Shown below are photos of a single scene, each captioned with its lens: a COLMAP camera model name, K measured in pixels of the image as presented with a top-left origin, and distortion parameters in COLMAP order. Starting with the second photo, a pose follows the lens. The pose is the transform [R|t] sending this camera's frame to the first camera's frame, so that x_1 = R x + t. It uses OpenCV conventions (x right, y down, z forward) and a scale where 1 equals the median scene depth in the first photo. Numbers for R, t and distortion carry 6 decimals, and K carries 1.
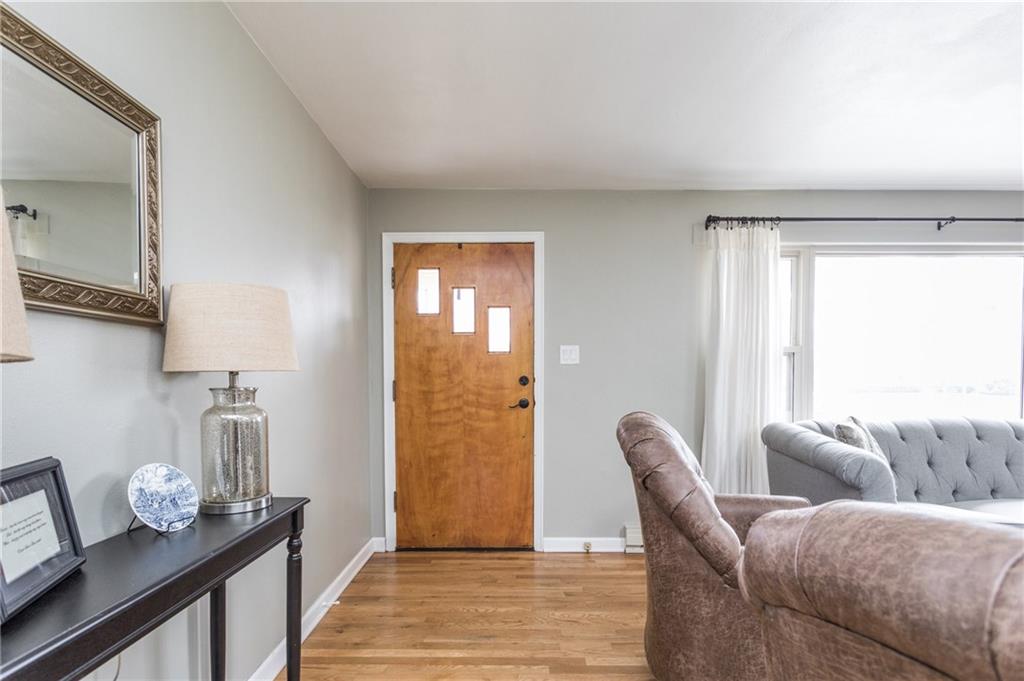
lens RADIAL K [[489.8, 0, 536.4], [0, 489.8, 399.0], [0, 0, 1]] dist [-0.007882, 0.000982]
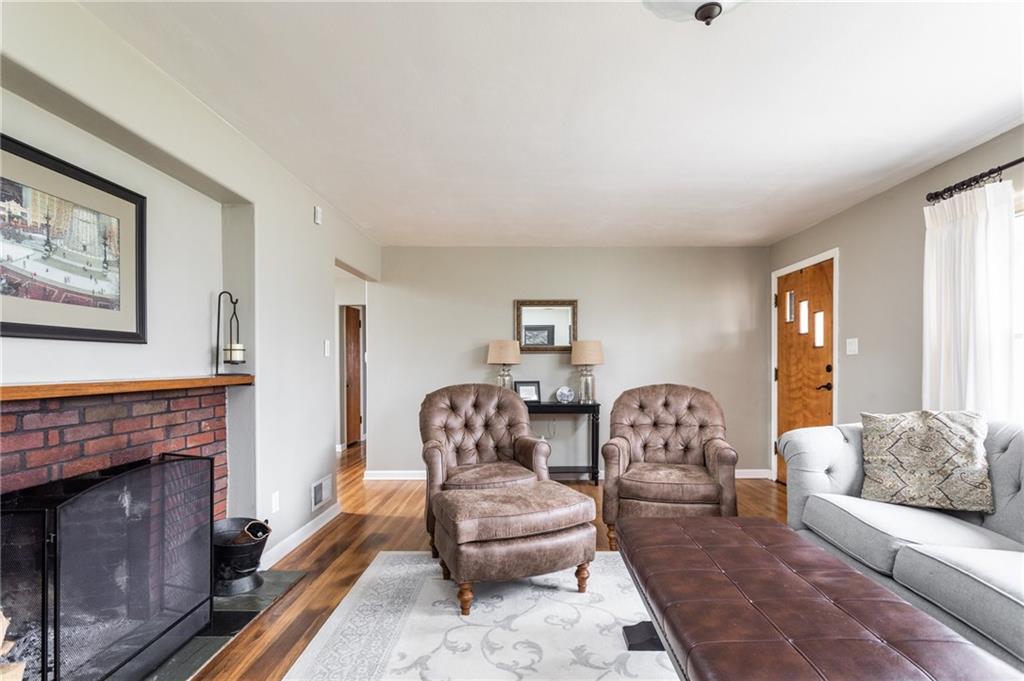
lens RADIAL K [[489.8, 0, 523.9], [0, 489.8, 369.2], [0, 0, 1]] dist [-0.007882, 0.000982]
pose [[-0.002303, 0.009298, -0.999954, 1.241780], [-0.040249, 0.999146, 0.009383, -0.016373], [0.999187, 0.040269, -0.001927, 0.227082]]
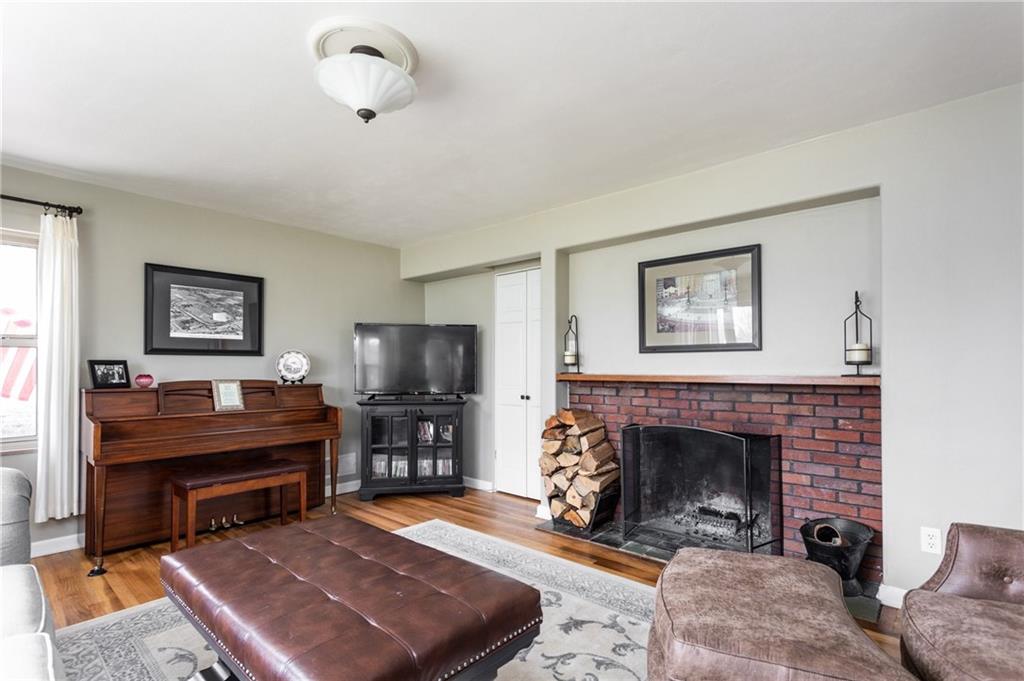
lens RADIAL K [[489.8, 0, 509.5], [0, 489.8, 356.9], [0, 0, 1]] dist [-0.007882, 0.000982]
pose [[-0.743516, 0.014691, 0.668556, 0.328040], [0.027932, 0.999568, 0.009099, -0.032451], [-0.668134, 0.025440, -0.743606, 0.693759]]
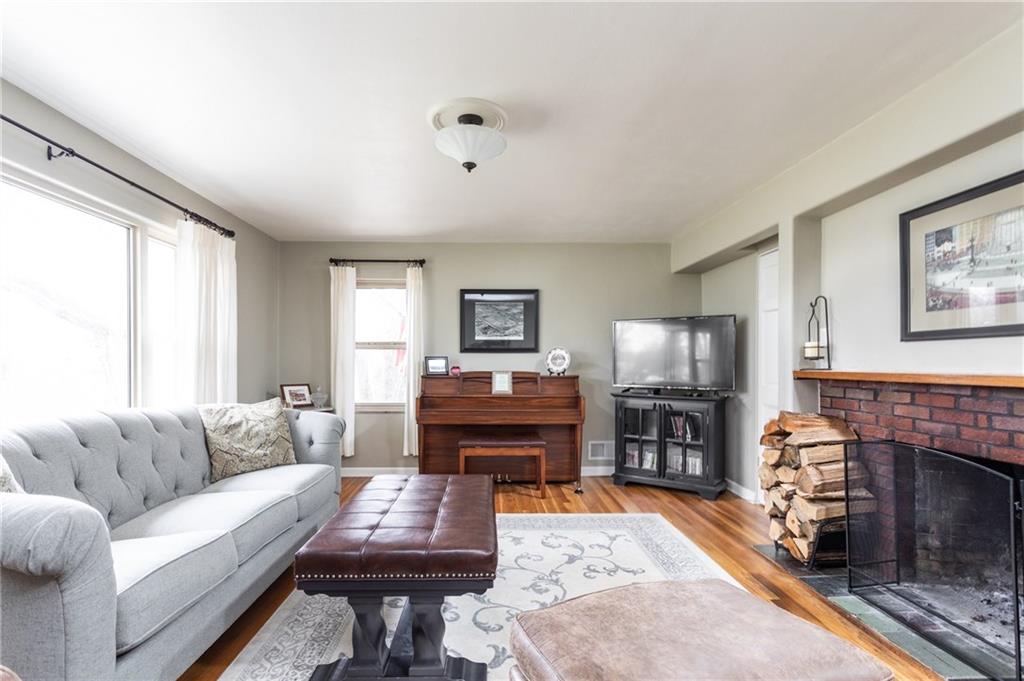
lens RADIAL K [[489.8, 0, 494.1], [0, 489.8, 359.4], [0, 0, 1]] dist [-0.007882, 0.000982]
pose [[-0.014263, 0.005505, 0.999883, 0.088503], [0.039180, 0.999220, -0.004942, -0.017263], [-0.999130, 0.039105, -0.014468, 0.354442]]
